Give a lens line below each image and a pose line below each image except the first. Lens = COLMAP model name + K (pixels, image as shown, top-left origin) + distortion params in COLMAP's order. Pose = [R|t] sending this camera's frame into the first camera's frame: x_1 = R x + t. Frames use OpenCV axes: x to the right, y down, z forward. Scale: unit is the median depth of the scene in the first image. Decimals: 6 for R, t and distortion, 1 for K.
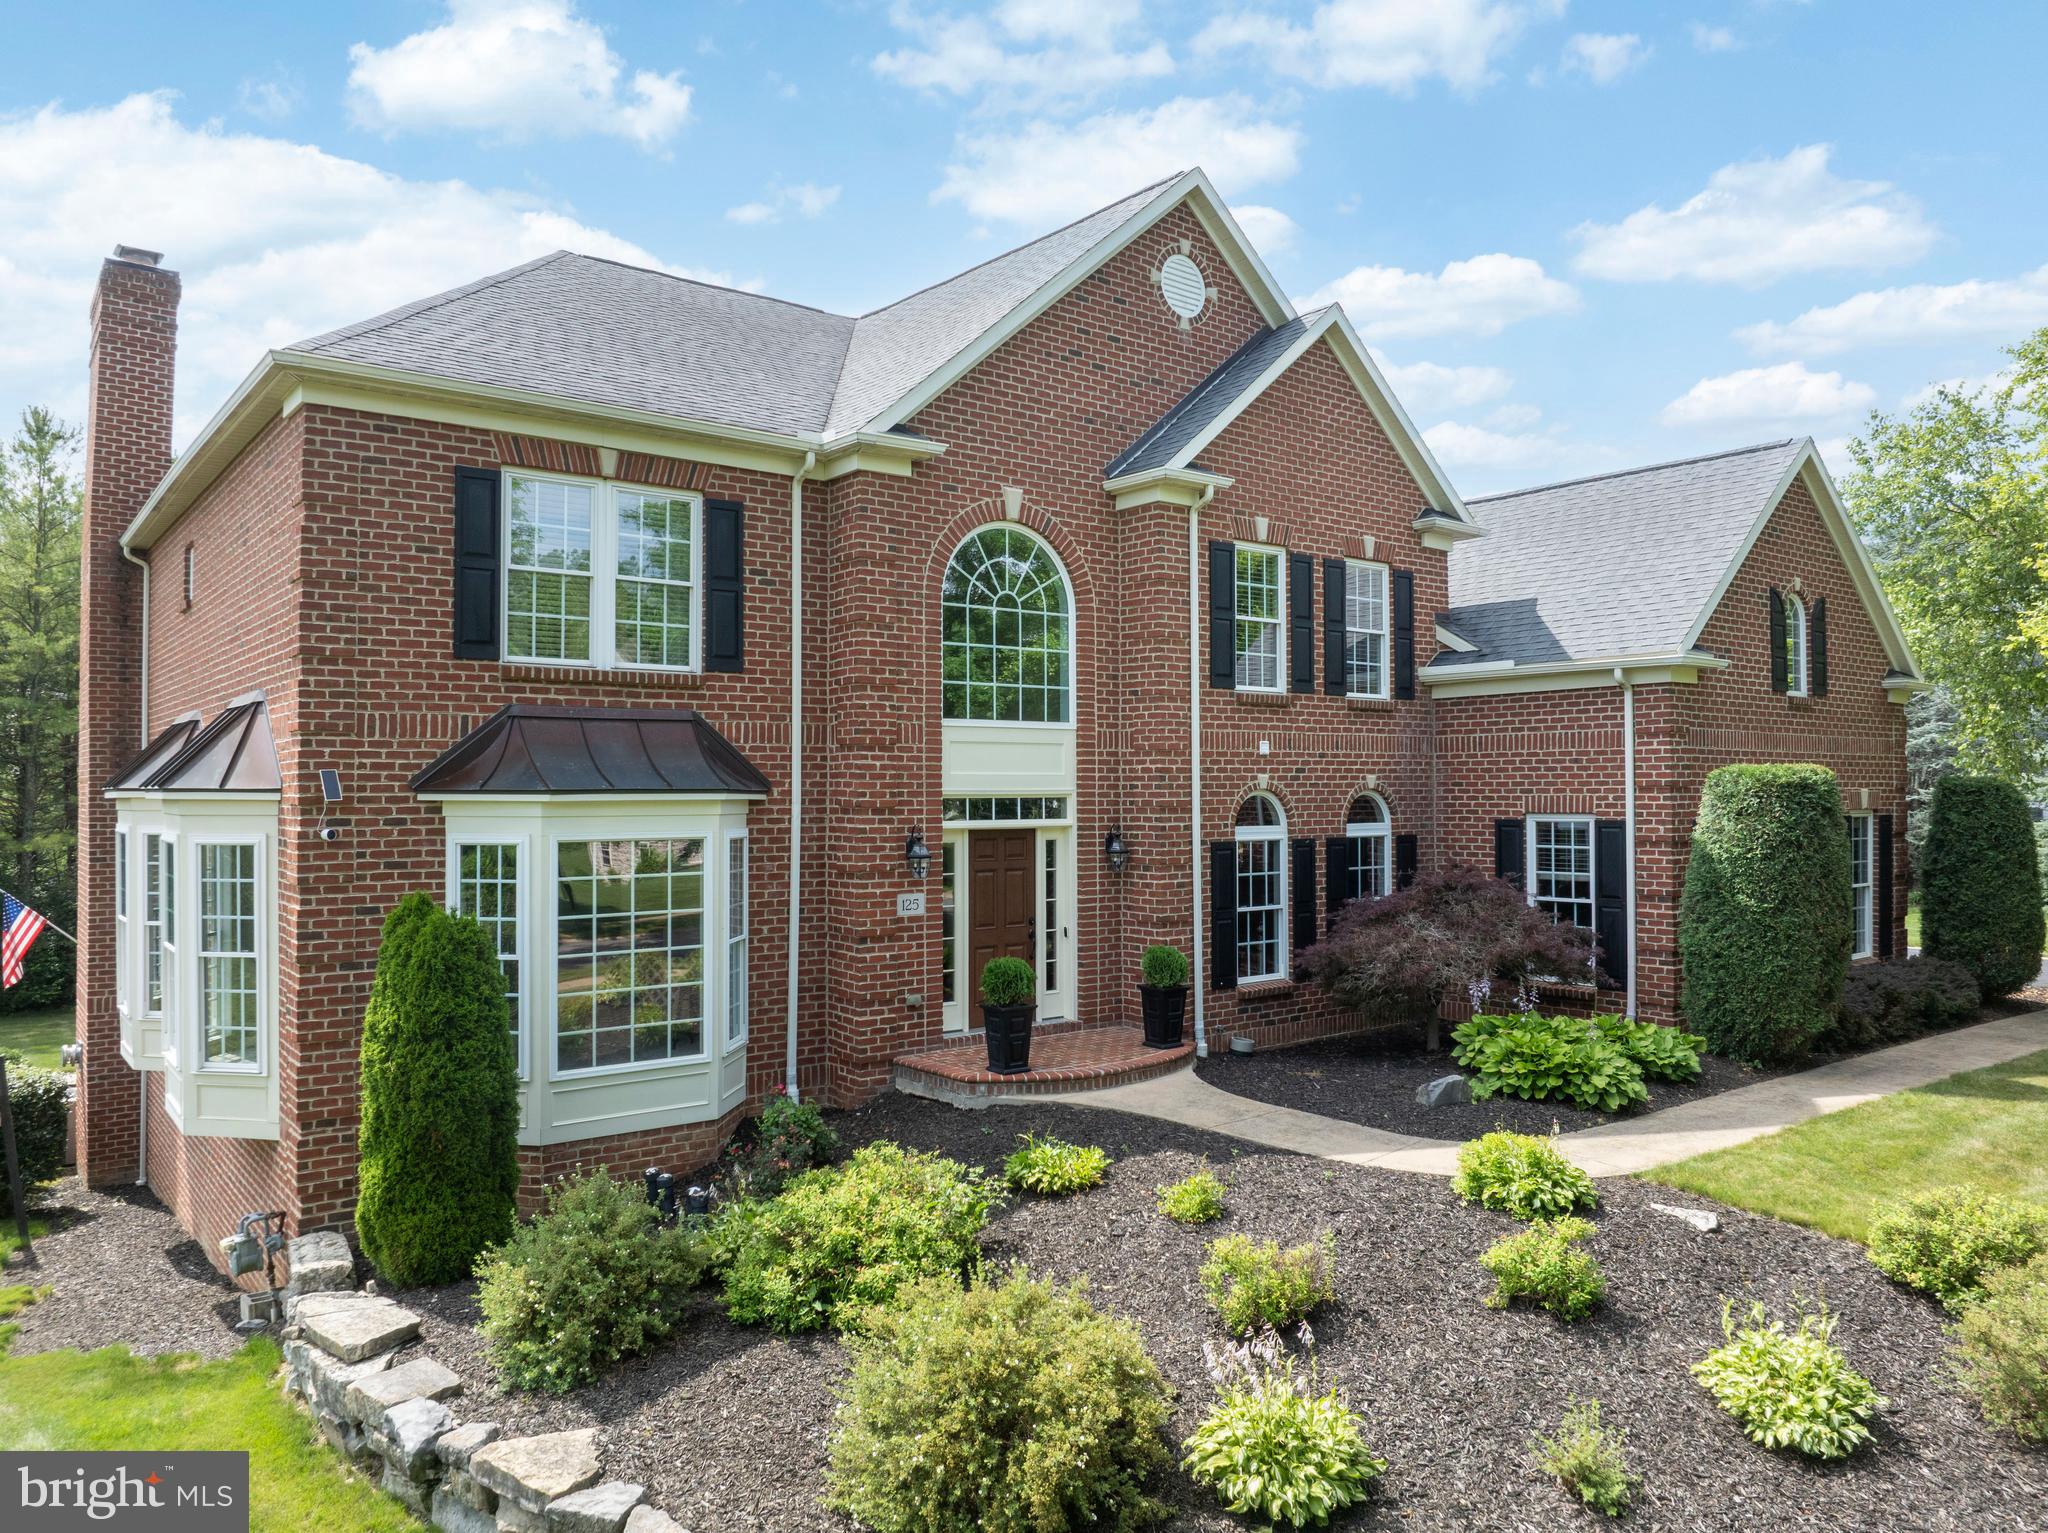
lens RADIAL K [[1453.9, 0, 1024.0], [0, 1453.9, 766.5], [0, 0, 1]] dist [-0.056928, 0.031426]
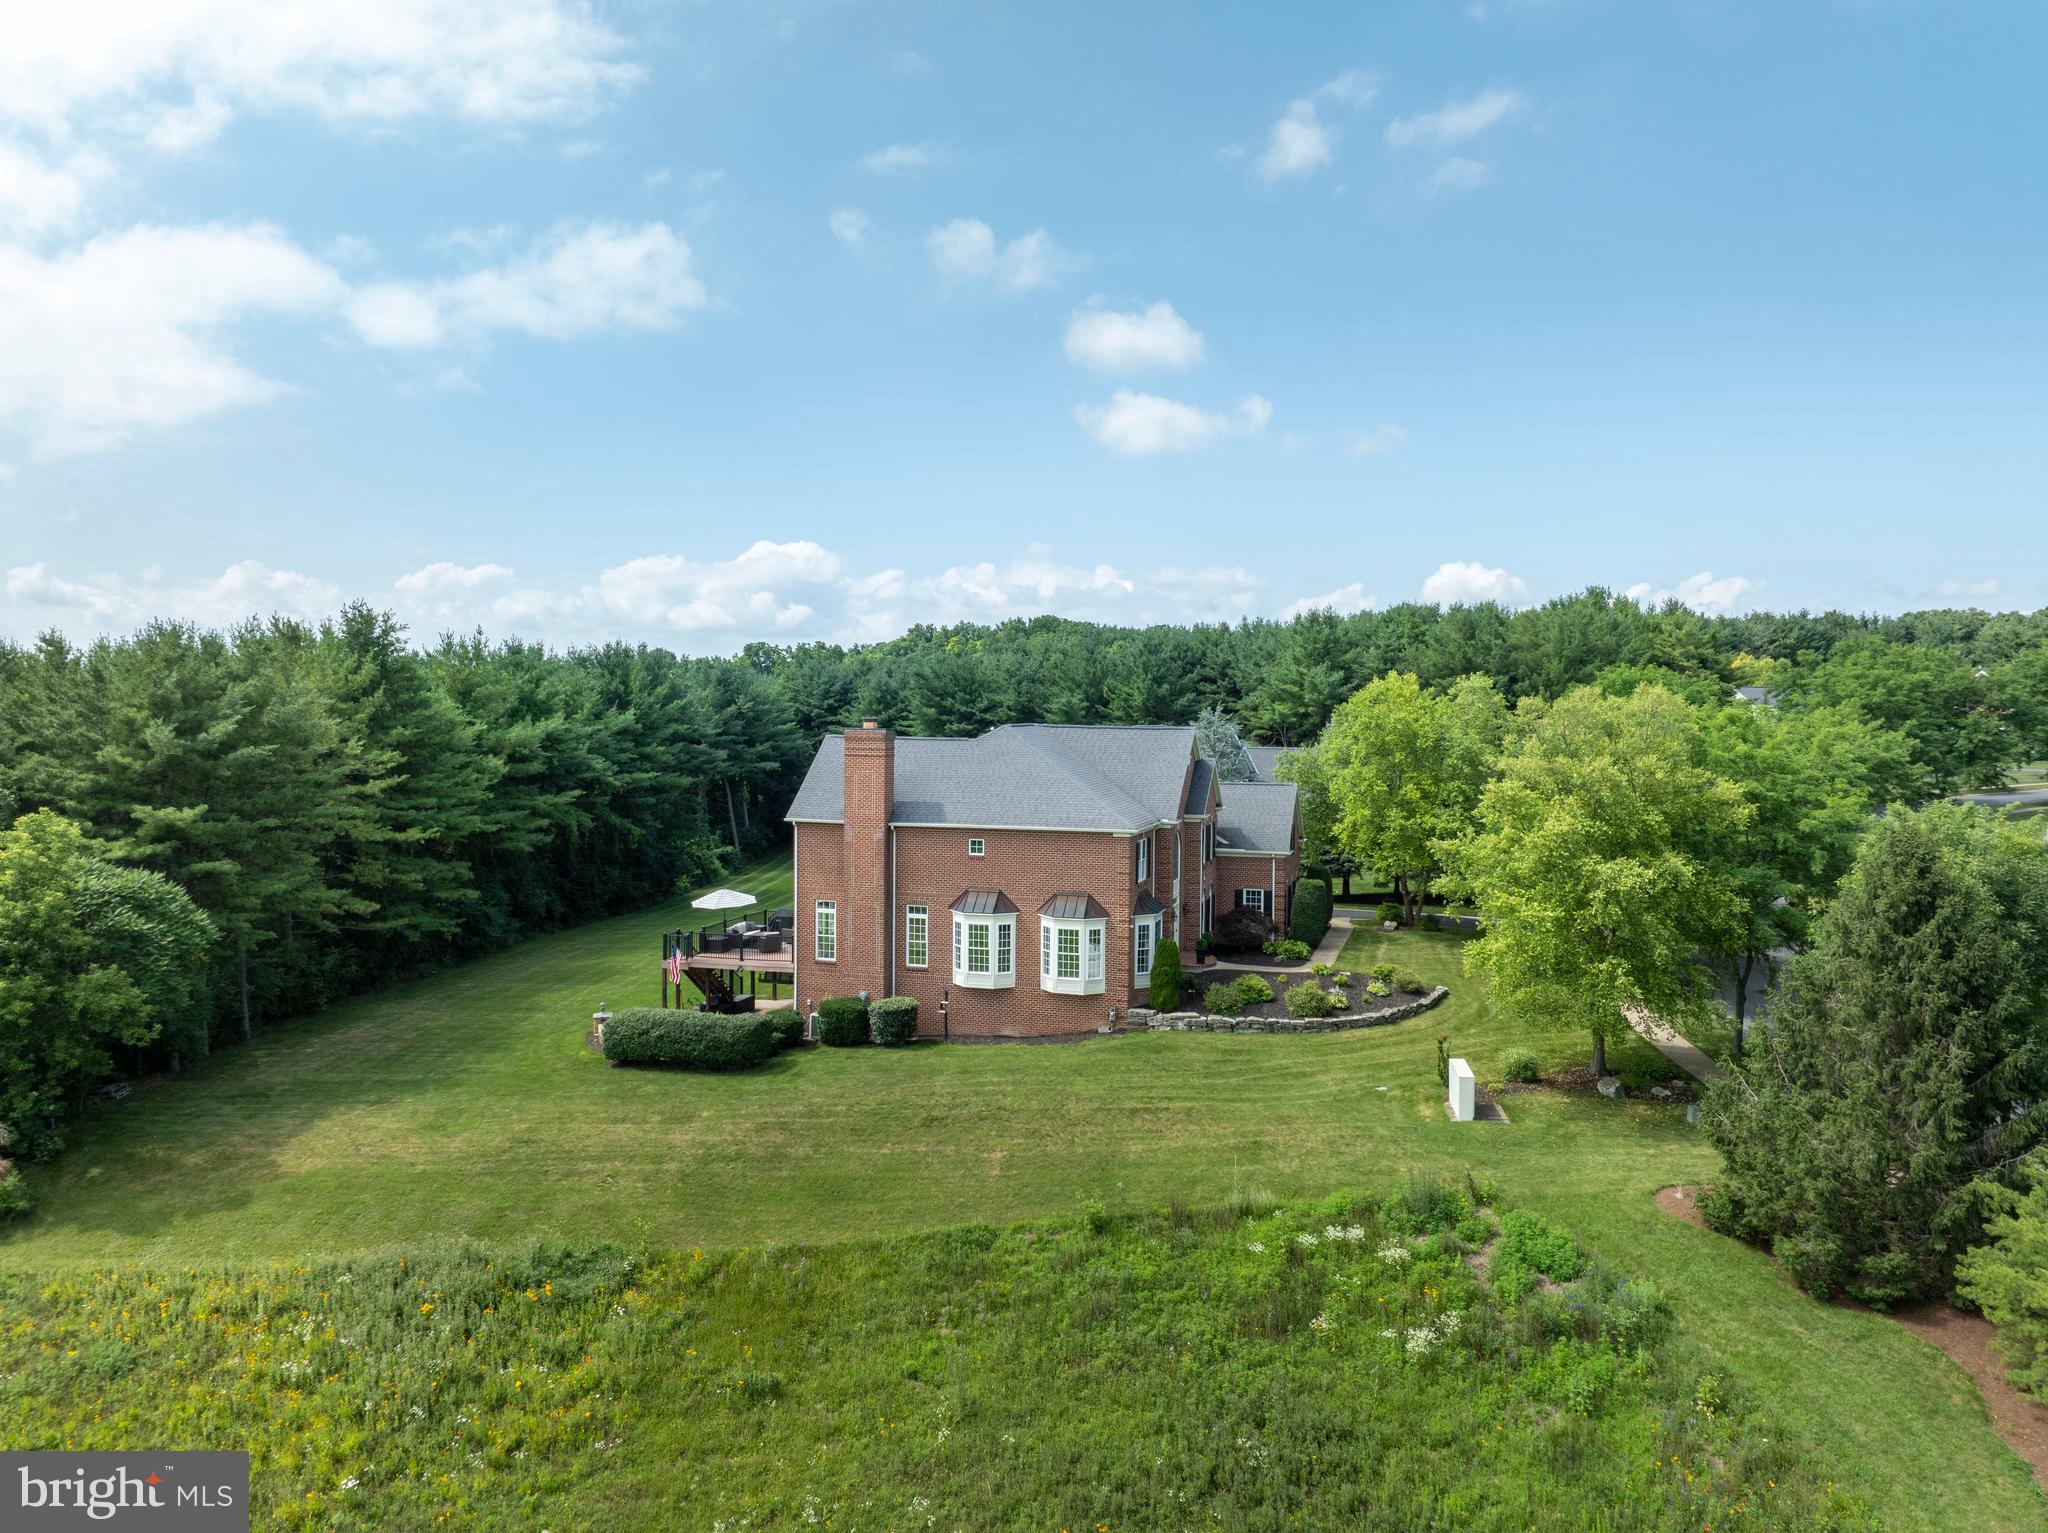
lens RADIAL K [[1453.9, 0, 1024.0], [0, 1453.9, 766.5], [0, 0, 1]] dist [-0.056928, 0.031426]
pose [[0.821952, -0.013834, 0.569388, -2.651270], [-0.017904, 0.998583, 0.050108, -0.542018], [-0.569275, -0.051380, 0.820540, -2.060745]]
